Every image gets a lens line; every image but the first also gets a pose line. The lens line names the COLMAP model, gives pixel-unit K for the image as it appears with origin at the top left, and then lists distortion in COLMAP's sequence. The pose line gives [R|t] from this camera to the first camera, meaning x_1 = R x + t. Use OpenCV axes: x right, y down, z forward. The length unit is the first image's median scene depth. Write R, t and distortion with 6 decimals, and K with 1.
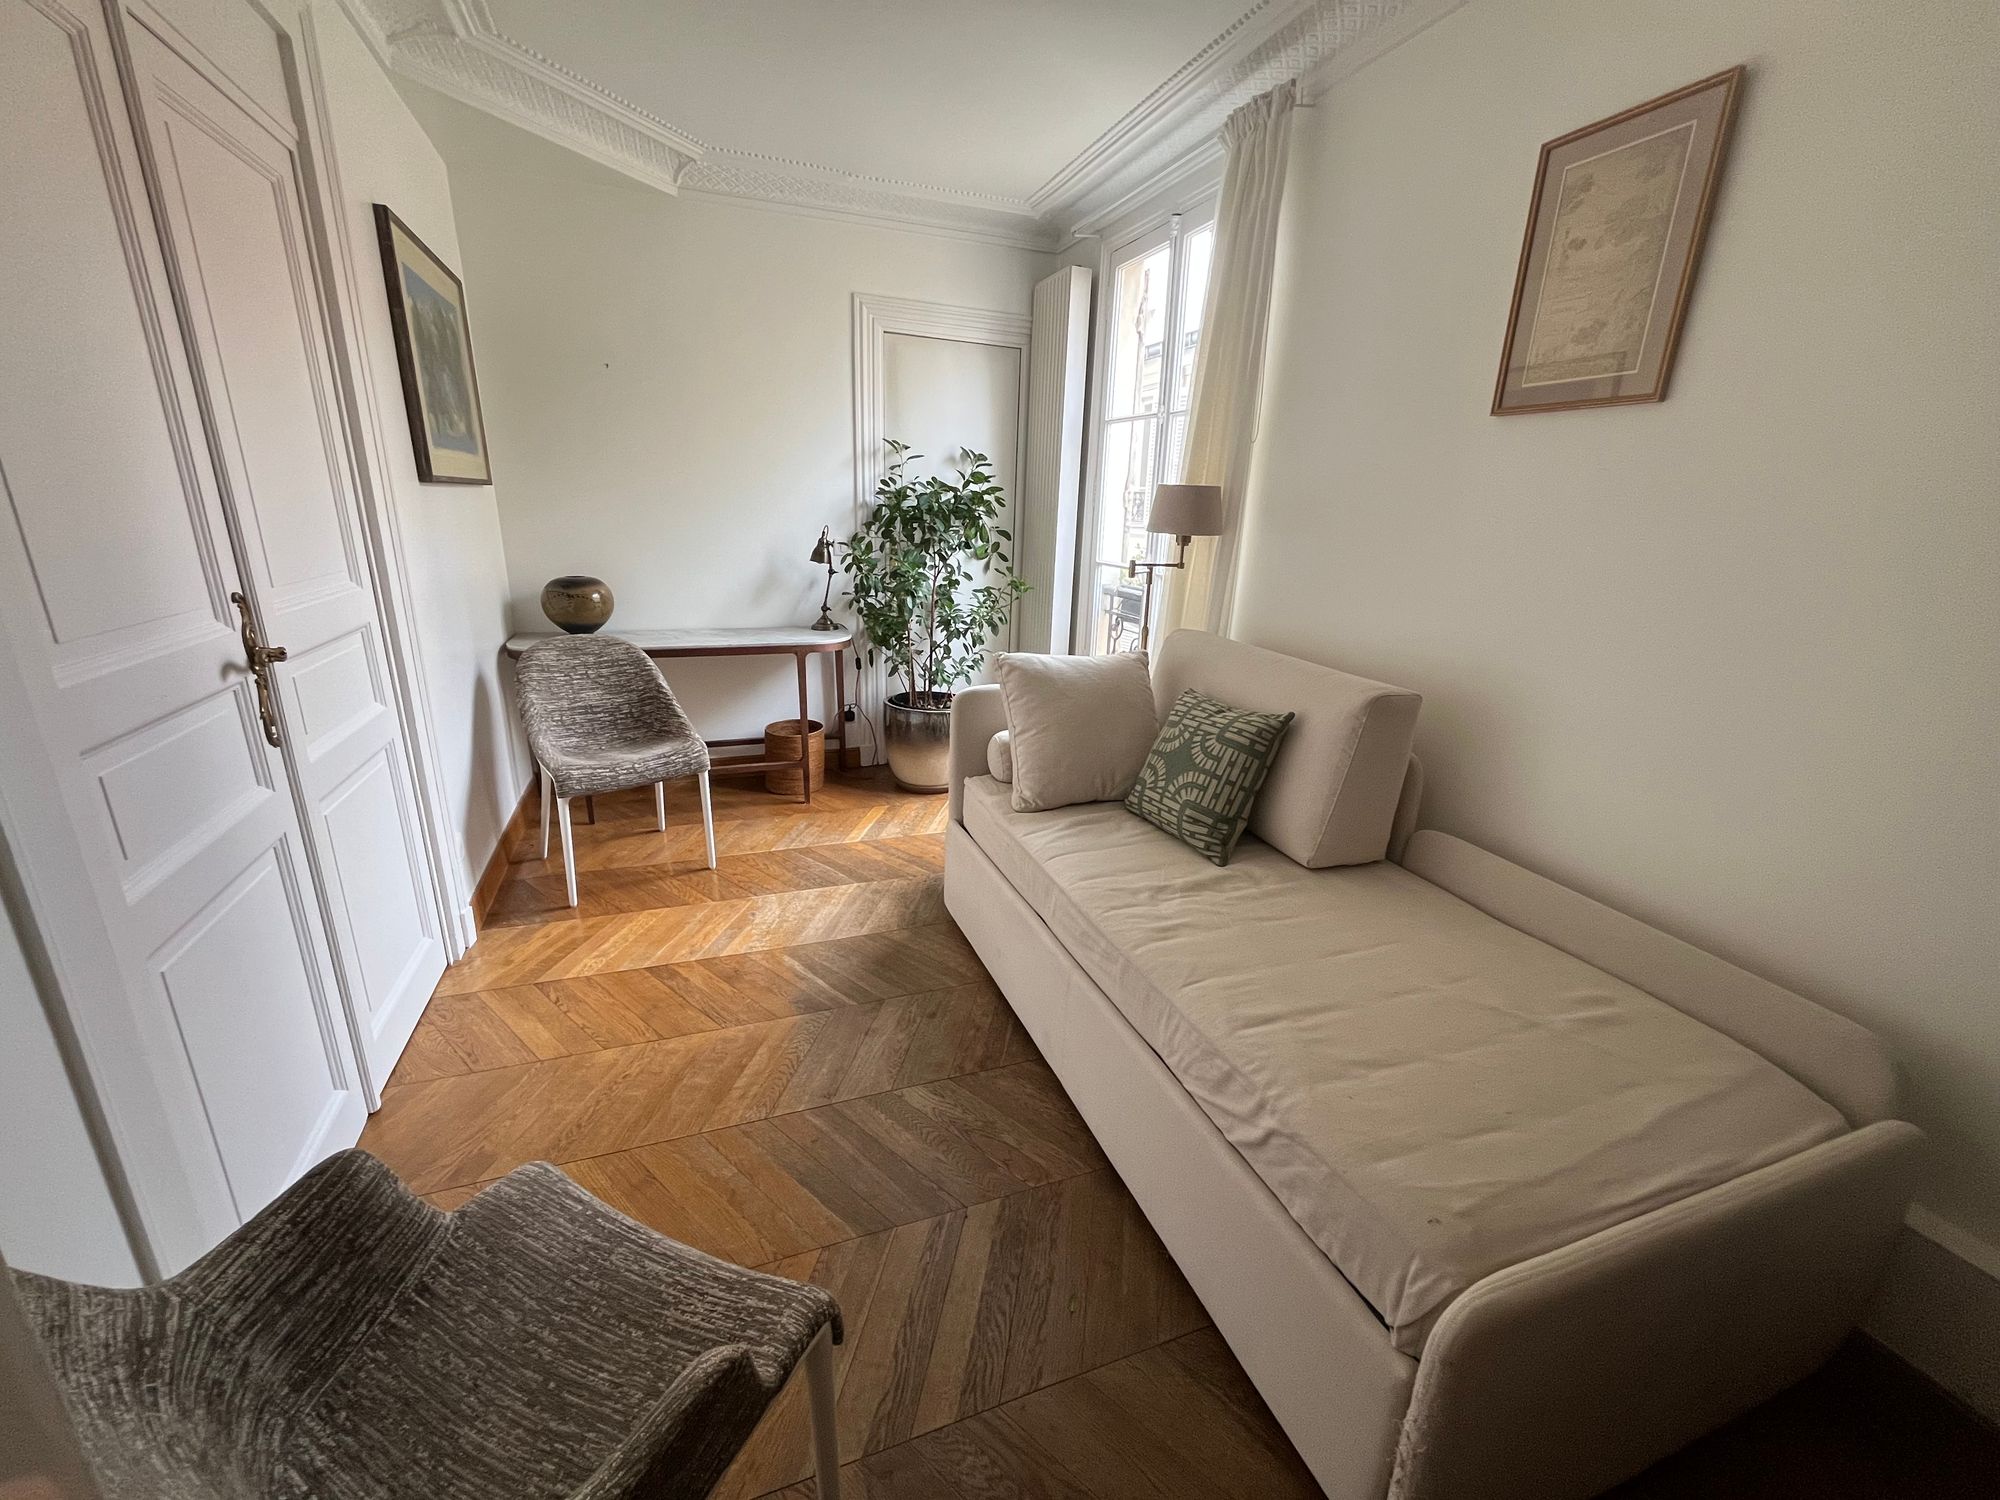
lens RADIAL K [[808.5, 0, 991.8], [0, 808.5, 748.4], [0, 0, 1]] dist [0.000526, 0.000018]
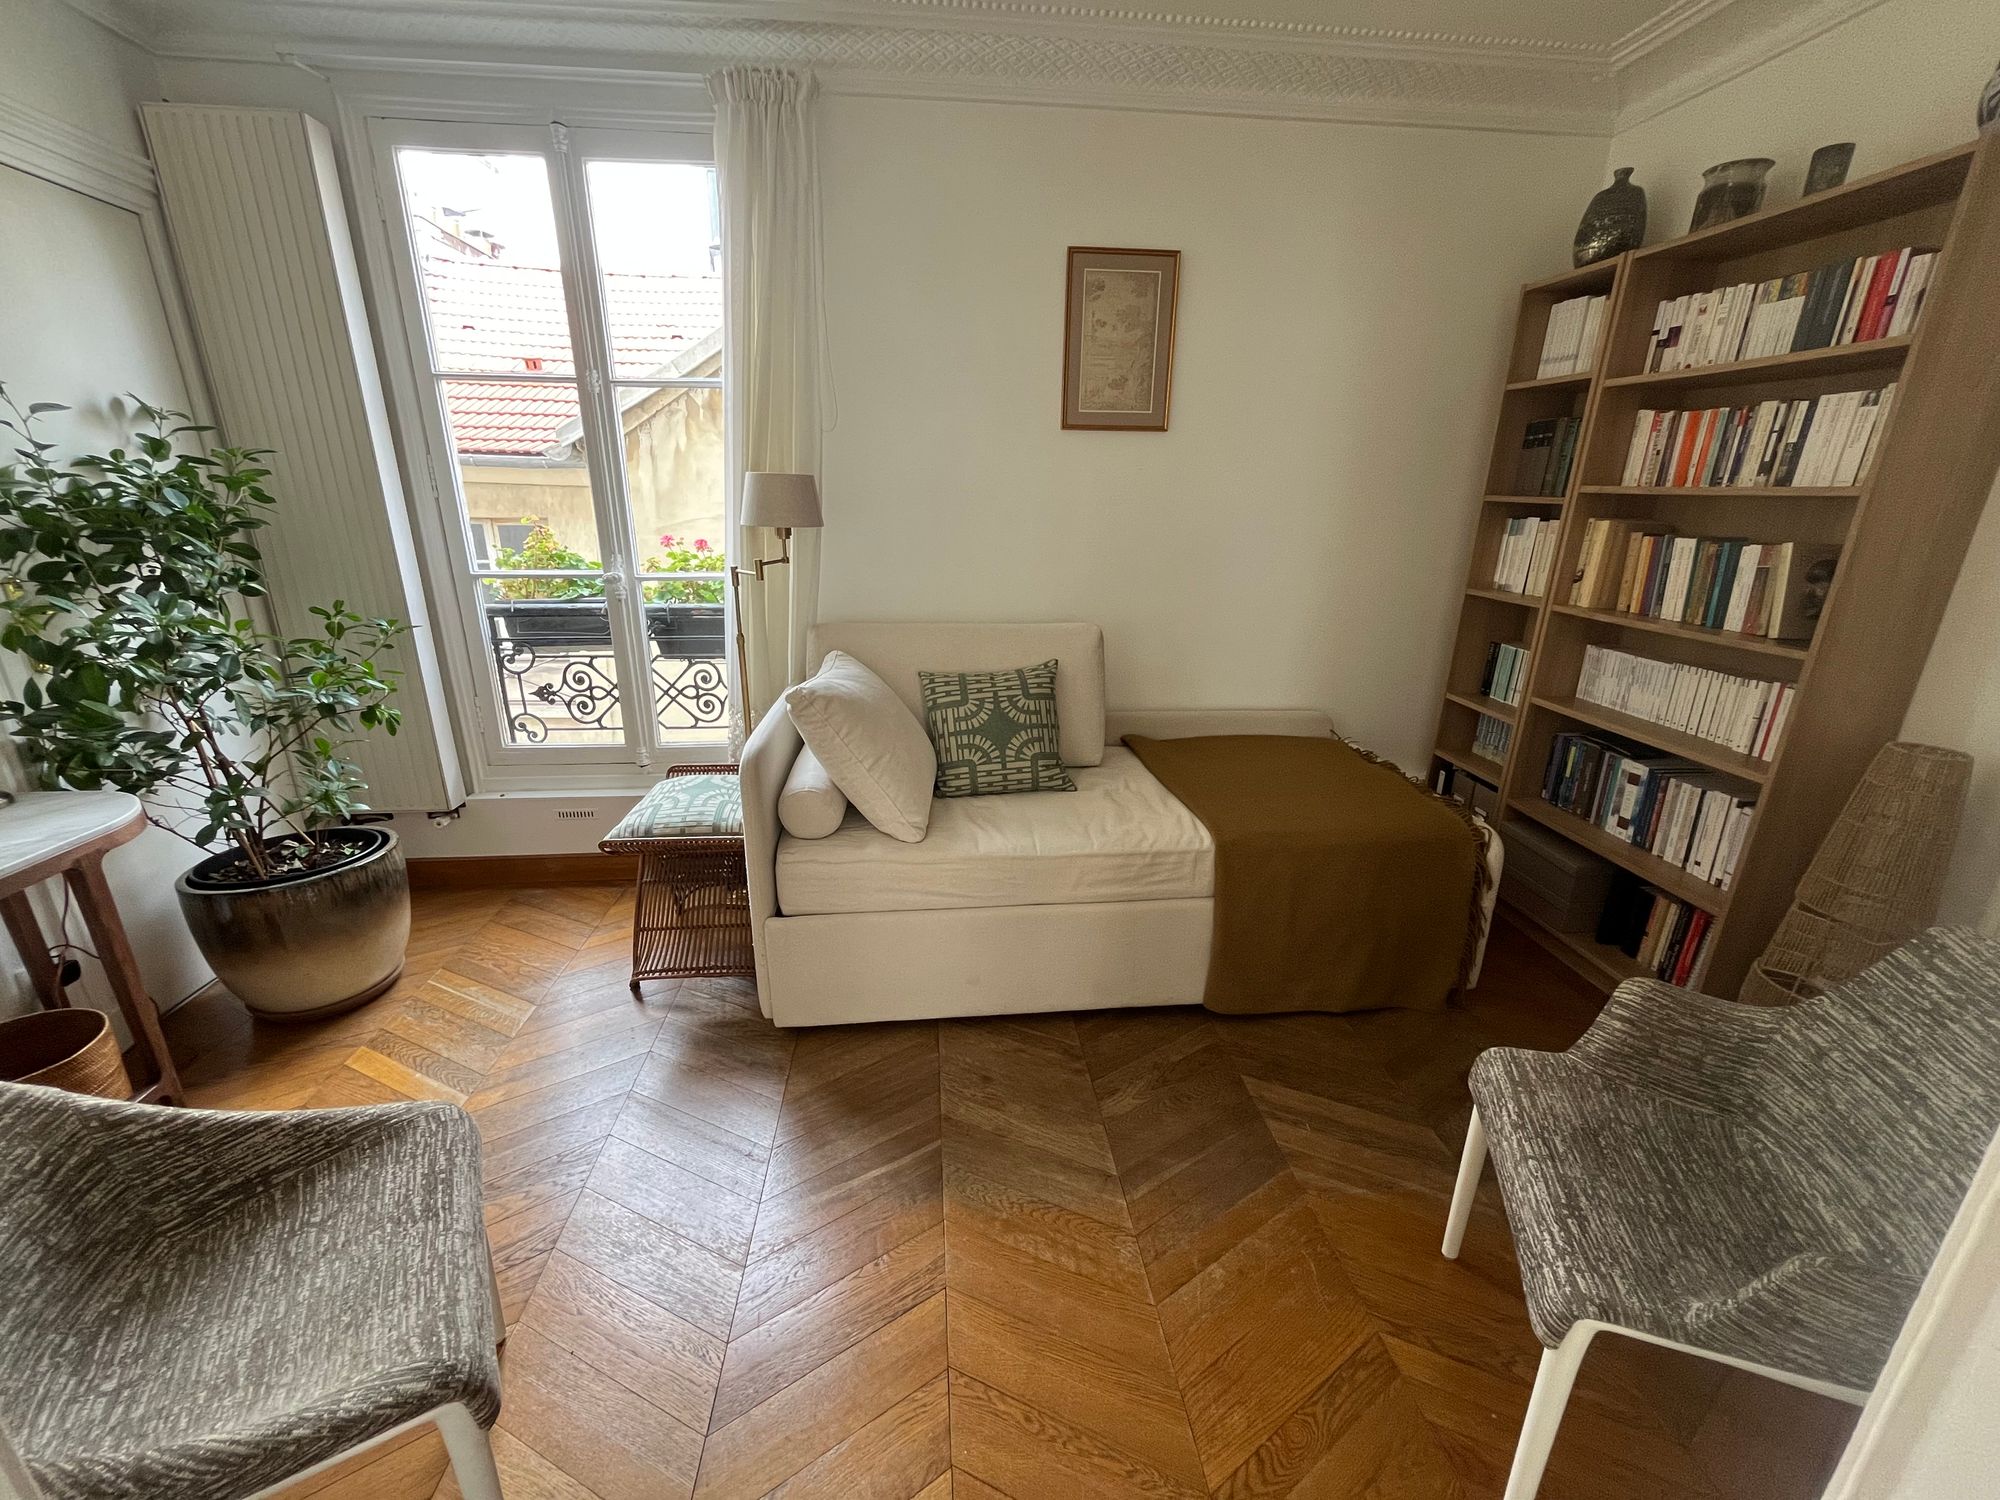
lens RADIAL K [[808.5, 0, 997.1], [0, 808.5, 753.3], [0, 0, 1]] dist [0.000526, 0.000018]
pose [[0.261593, -0.321951, 0.909899, -0.929260], [0.282846, 0.926909, 0.246653, -0.267778], [-0.922804, 0.192839, 0.333536, 0.747882]]
